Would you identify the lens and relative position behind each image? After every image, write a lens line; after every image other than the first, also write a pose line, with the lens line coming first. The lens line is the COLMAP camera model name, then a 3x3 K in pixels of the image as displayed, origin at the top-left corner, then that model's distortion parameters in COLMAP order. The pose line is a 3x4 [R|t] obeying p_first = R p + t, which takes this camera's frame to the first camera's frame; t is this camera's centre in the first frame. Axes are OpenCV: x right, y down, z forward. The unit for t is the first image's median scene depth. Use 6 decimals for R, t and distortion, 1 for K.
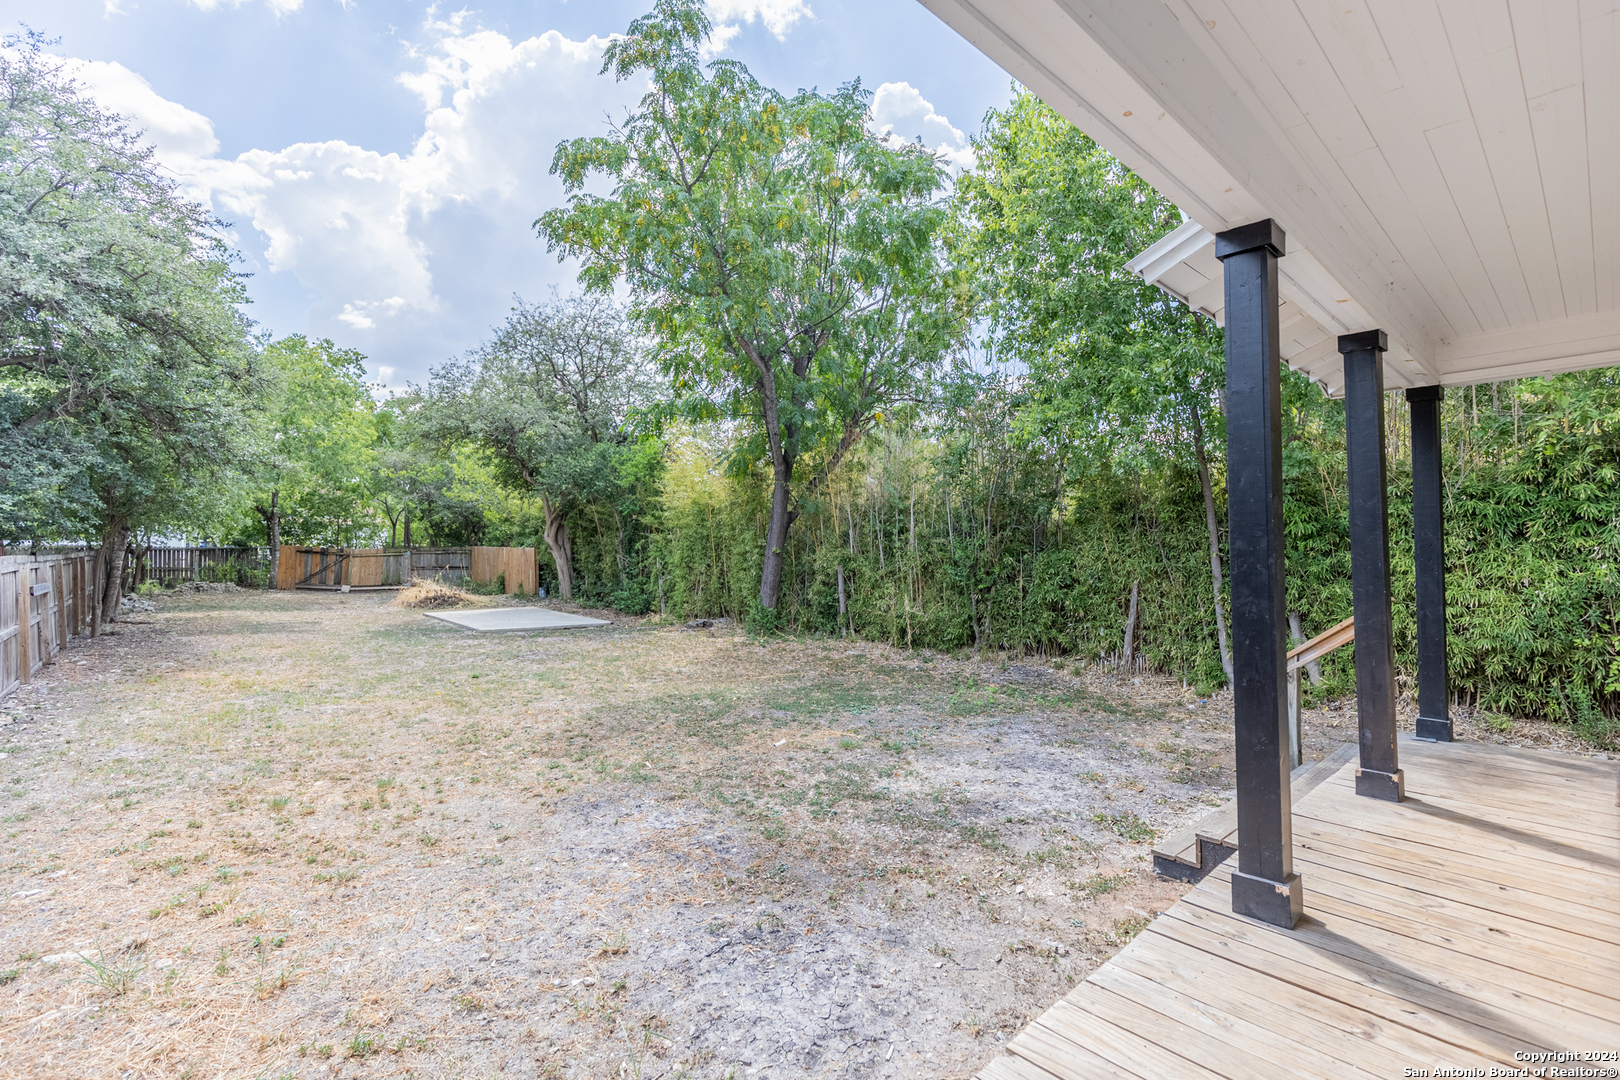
lens RADIAL K [[730.3, 0, 816.2], [0, 730.3, 536.5], [0, 0, 1]] dist [0.005470, 0.000379]
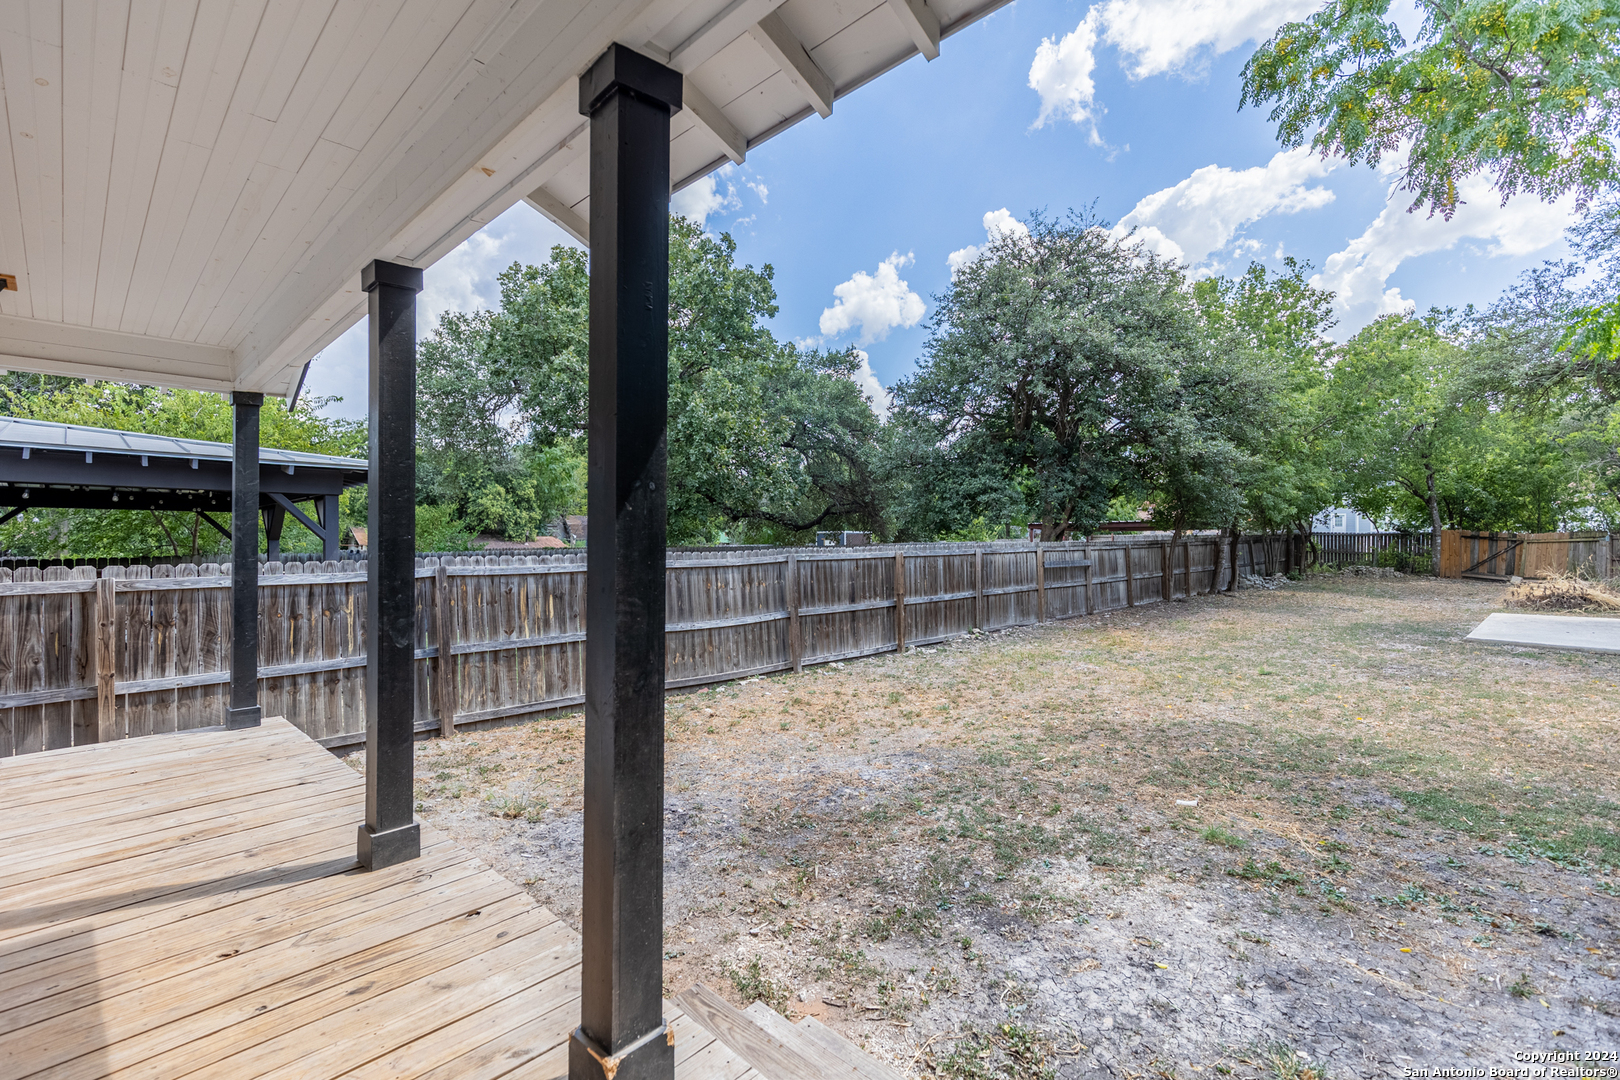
lens RADIAL K [[730.3, 0, 816.2], [0, 730.3, 536.5], [0, 0, 1]] dist [0.005470, 0.000379]
pose [[0.054661, -0.003089, -0.998500, 0.788653], [0.024892, 0.999689, -0.001730, 0.008821], [0.998195, -0.024760, 0.054721, 0.706107]]
